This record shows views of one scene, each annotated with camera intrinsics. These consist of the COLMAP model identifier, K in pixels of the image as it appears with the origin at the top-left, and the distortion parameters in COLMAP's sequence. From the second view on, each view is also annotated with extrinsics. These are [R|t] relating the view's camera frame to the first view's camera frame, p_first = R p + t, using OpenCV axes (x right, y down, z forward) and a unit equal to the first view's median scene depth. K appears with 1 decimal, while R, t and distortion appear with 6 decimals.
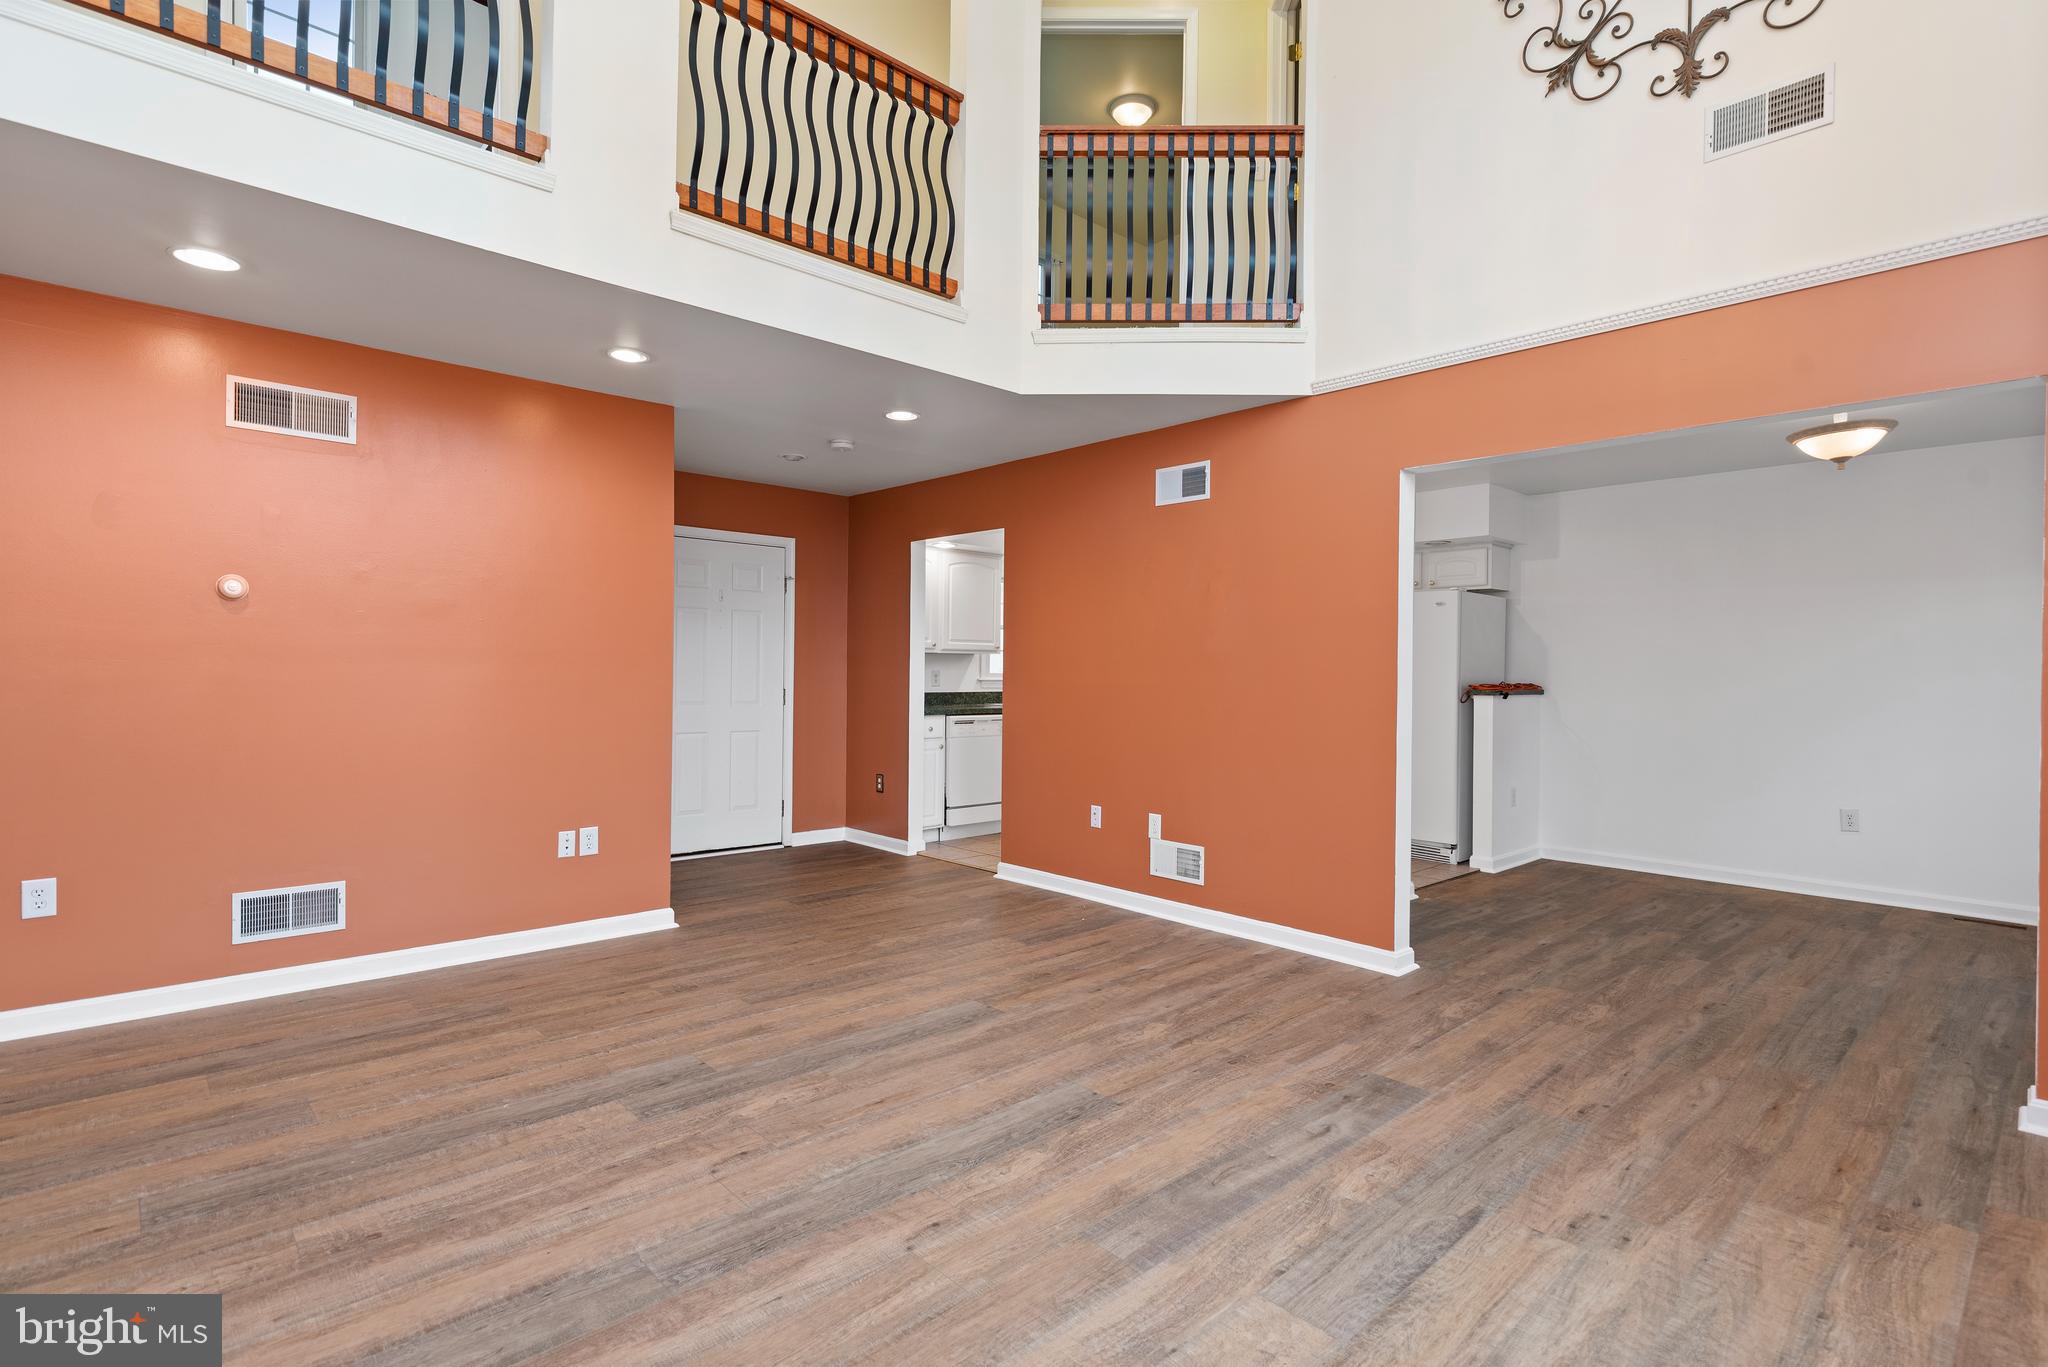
lens RADIAL K [[1003.0, 0, 1054.0], [0, 1003.0, 671.9], [0, 0, 1]] dist [0.002579, -0.000374]
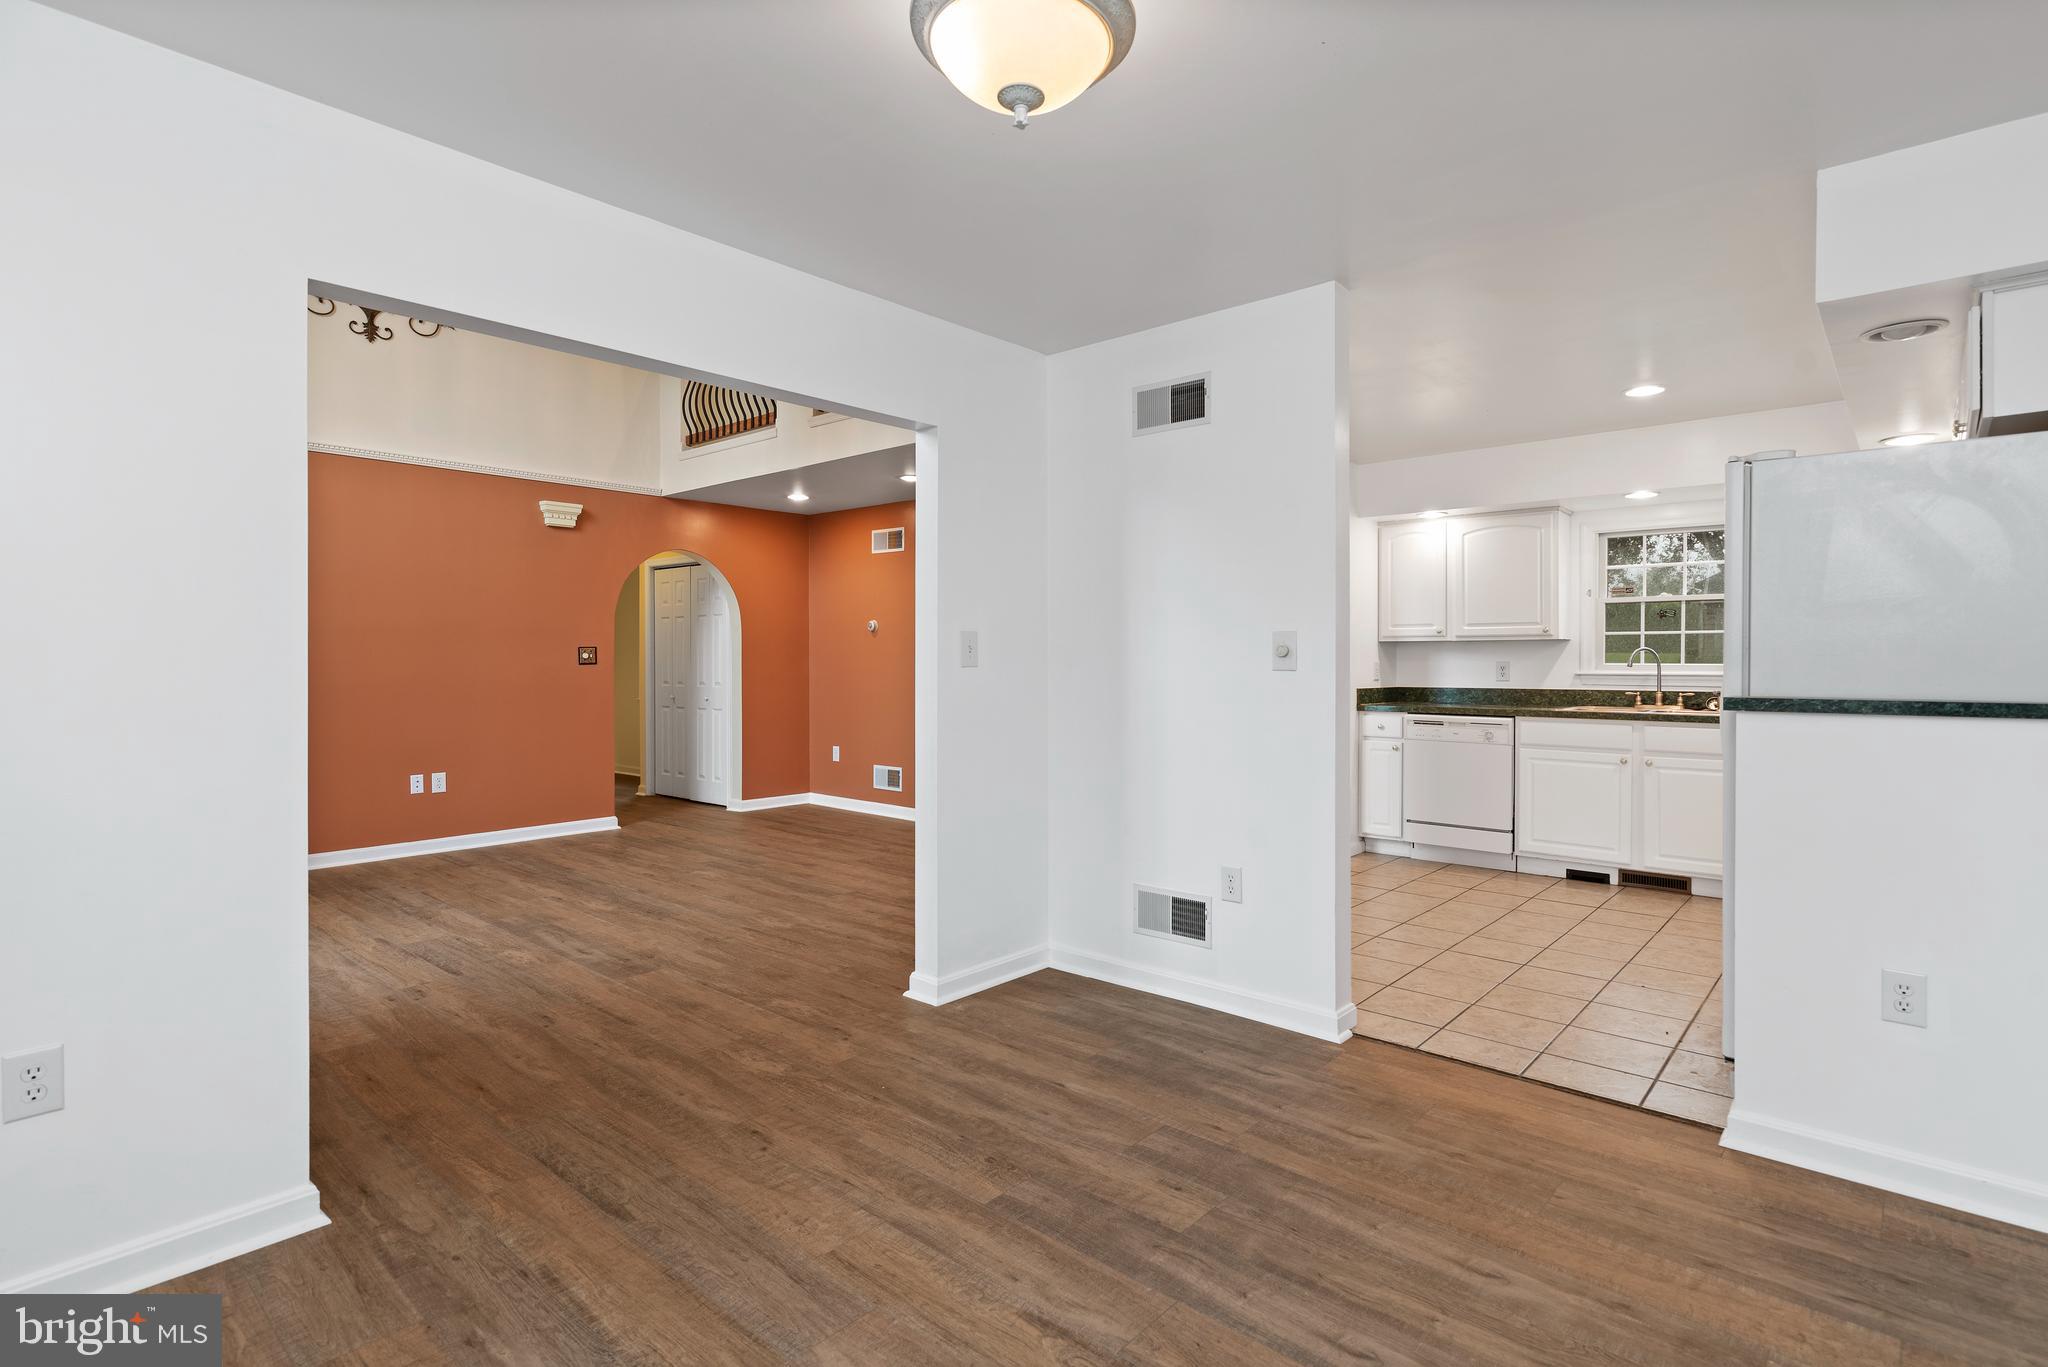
lens RADIAL K [[1006.6, 0, 1050.4], [0, 1006.6, 660.5], [0, 0, 1]] dist [-0.001285, -0.000463]
pose [[0.086057, -0.010154, -0.996239, 1.533280], [-0.000082, 0.999948, -0.010199, 0.012788], [0.996290, 0.000959, 0.086051, 1.279292]]
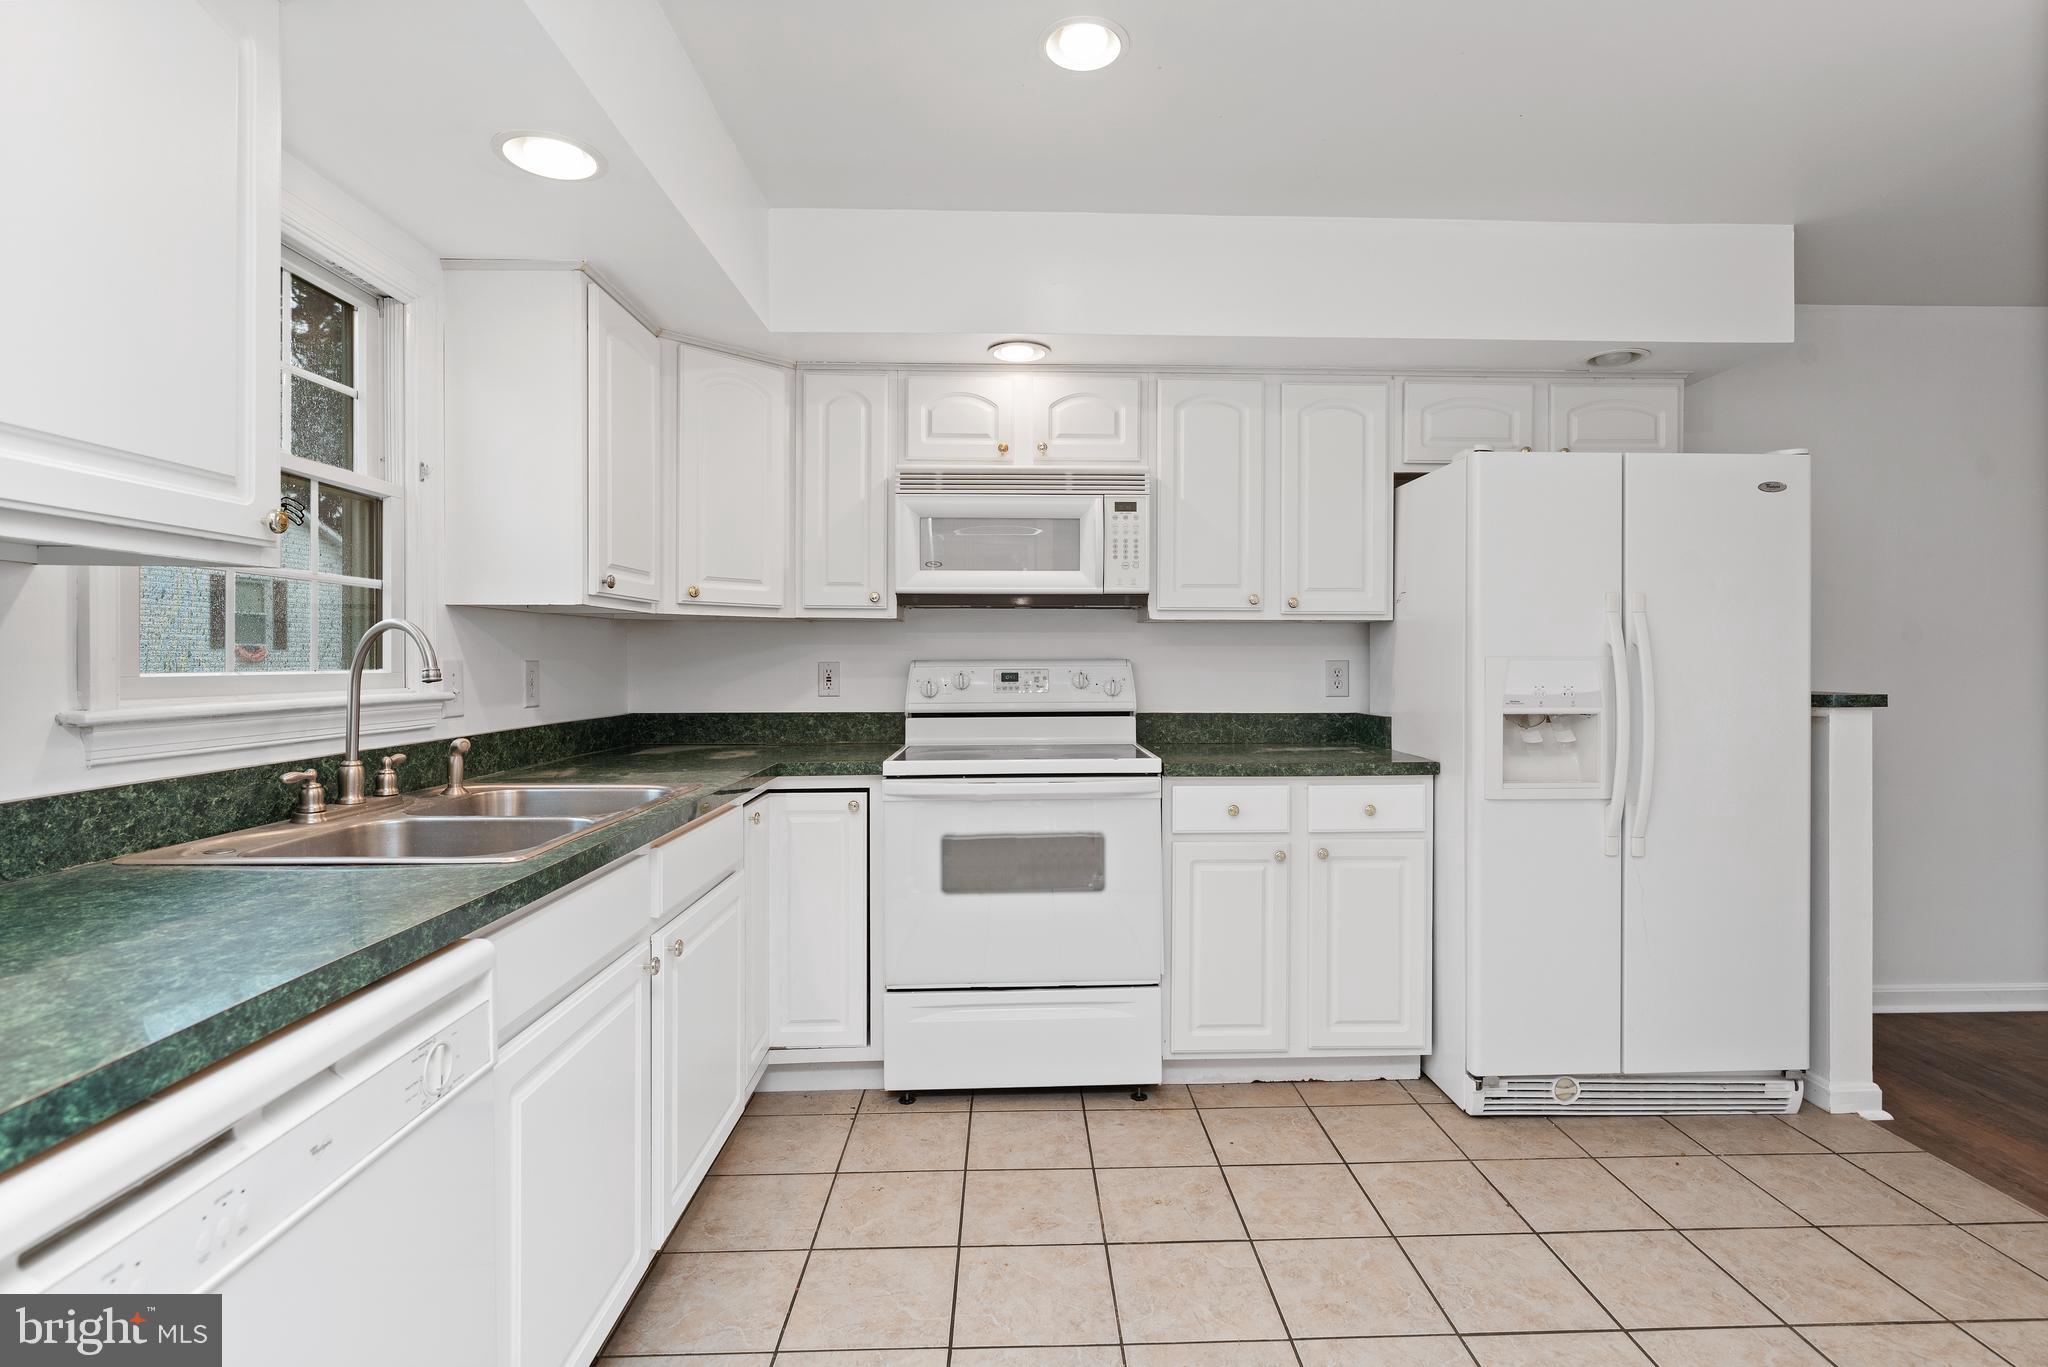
lens RADIAL K [[1003.0, 0, 1054.0], [0, 1003.0, 671.9], [0, 0, 1]] dist [0.002579, -0.000374]
pose [[0.669290, -0.022331, 0.742666, -0.209288], [0.009574, 0.999724, 0.021432, -0.006086], [-0.742940, -0.007233, 0.669319, 1.811829]]
